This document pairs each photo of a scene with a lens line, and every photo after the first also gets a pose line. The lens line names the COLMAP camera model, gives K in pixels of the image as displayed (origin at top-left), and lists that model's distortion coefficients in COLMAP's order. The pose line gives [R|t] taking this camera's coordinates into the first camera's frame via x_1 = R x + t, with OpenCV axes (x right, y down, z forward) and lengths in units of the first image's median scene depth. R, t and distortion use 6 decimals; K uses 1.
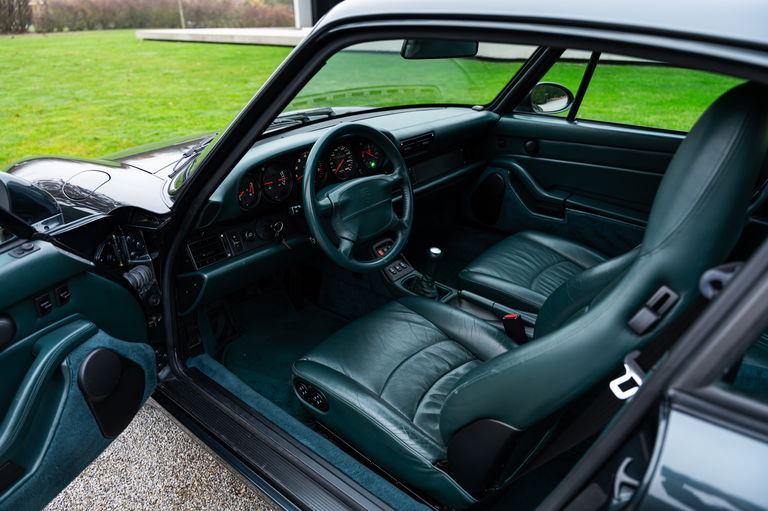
lens RADIAL K [[506.2, 0, 385.7], [0, 506.2, 254.9], [0, 0, 1]] dist [0.004239, -0.003112]
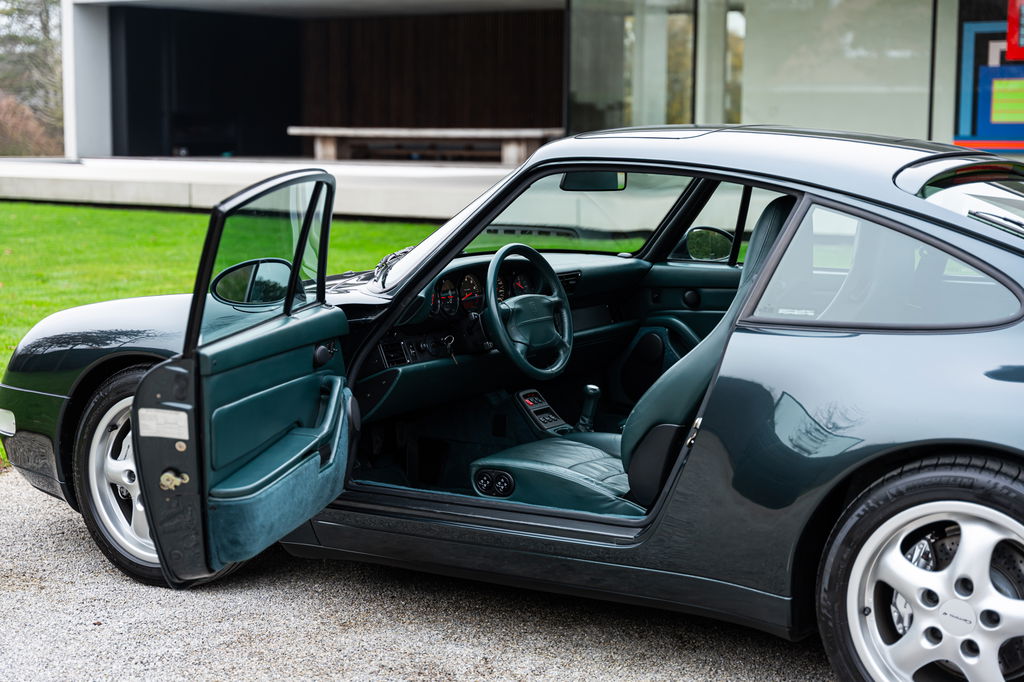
lens RADIAL K [[1637.6, 0, 513.8], [0, 1637.6, 342.4], [0, 0, 1]] dist [0.158822, 0.000000]
pose [[0.991778, -0.004105, 0.127905, -0.485826], [0.043318, 0.951250, -0.305363, 0.933943], [-0.120416, 0.308393, 0.943607, -2.079700]]
